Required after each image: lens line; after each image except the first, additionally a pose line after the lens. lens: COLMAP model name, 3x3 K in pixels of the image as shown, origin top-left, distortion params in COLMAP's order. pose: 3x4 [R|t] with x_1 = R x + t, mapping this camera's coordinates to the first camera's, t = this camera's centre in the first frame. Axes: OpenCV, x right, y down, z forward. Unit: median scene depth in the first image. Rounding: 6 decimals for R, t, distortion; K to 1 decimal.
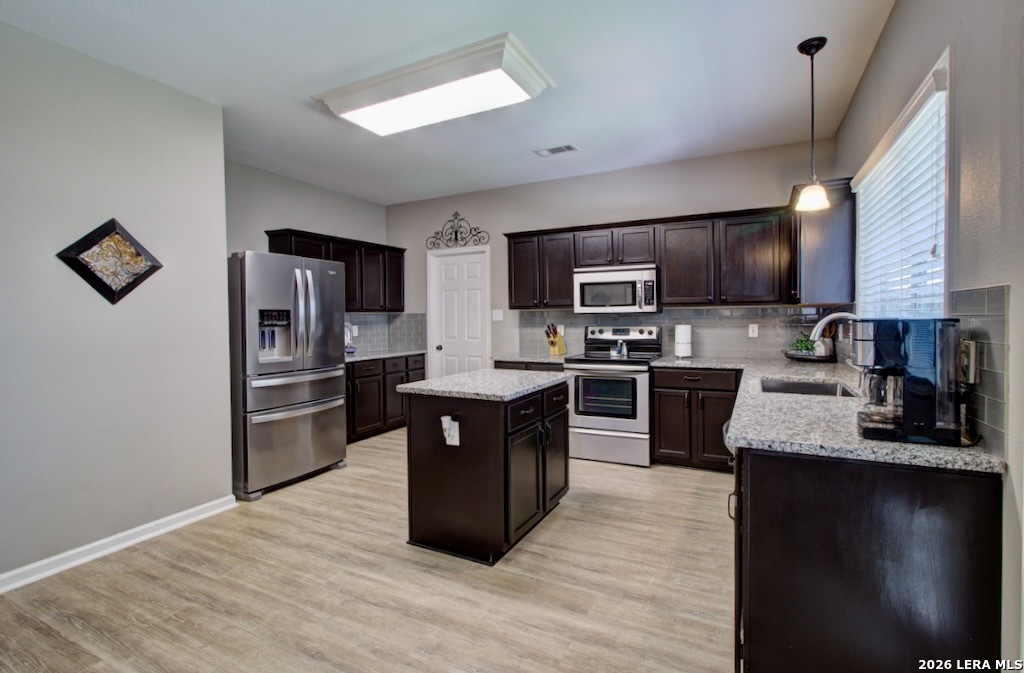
lens RADIAL K [[468.7, 0, 514.0], [0, 468.7, 321.8], [0, 0, 1]] dist [-0.003248, 0.001594]
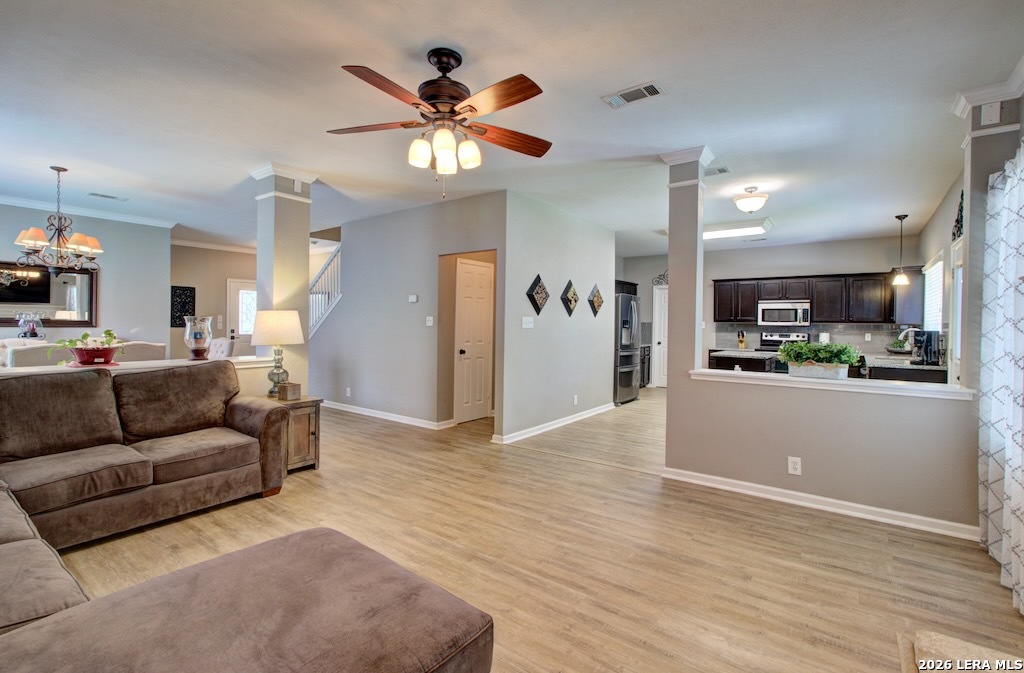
lens RADIAL K [[468.7, 0, 507.2], [0, 468.7, 323.1], [0, 0, 1]] dist [-0.003248, 0.001594]
pose [[0.986949, 0.023803, -0.159265, -0.567810], [-0.025262, 0.999655, -0.007142, 0.012592], [0.159040, 0.011072, 0.987210, -0.991794]]
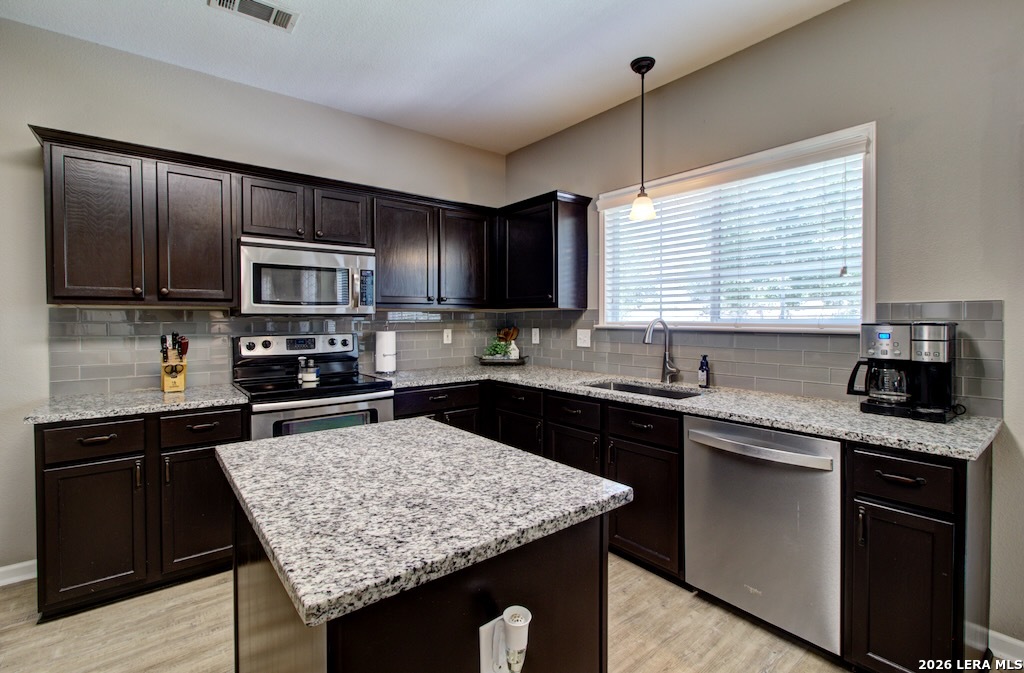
lens RADIAL K [[468.7, 0, 514.1], [0, 468.7, 320.9], [0, 0, 1]] dist [-0.003248, 0.001594]
pose [[0.414574, 0.004275, 0.910006, -0.261591], [0.006396, 0.999951, -0.007611, -0.003509], [-0.909993, 0.008976, 0.414526, 0.489522]]
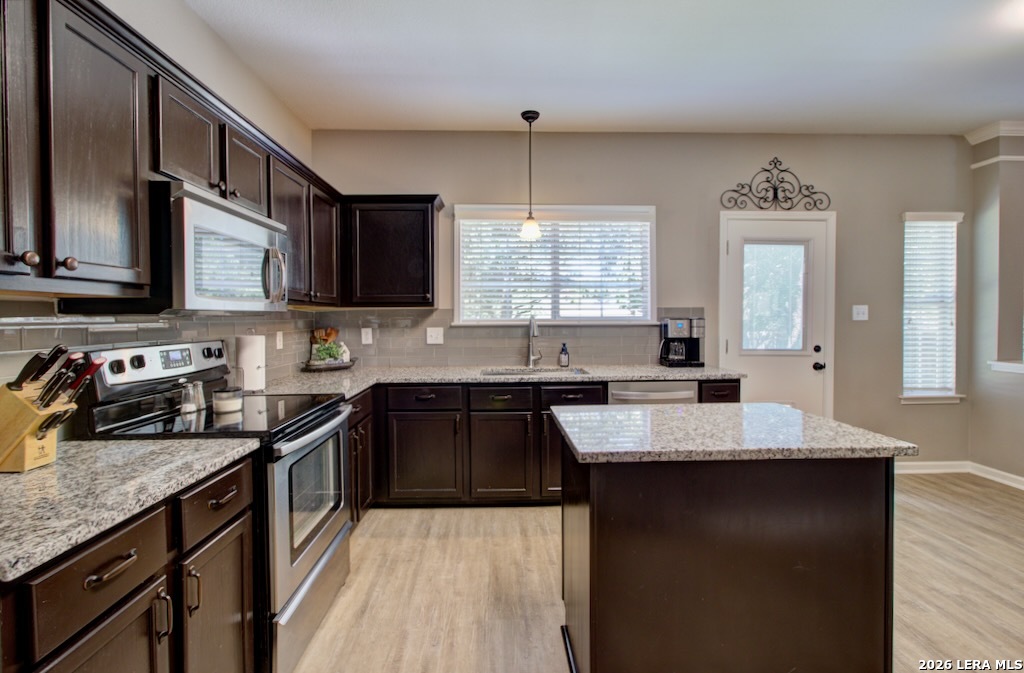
lens RADIAL K [[468.7, 0, 509.1], [0, 468.7, 322.7], [0, 0, 1]] dist [-0.003248, 0.001594]
pose [[-0.477973, 0.000229, 0.878375, -0.298456], [0.018998, 0.999769, 0.010077, -0.008626], [-0.878169, 0.021504, -0.477867, 1.003271]]
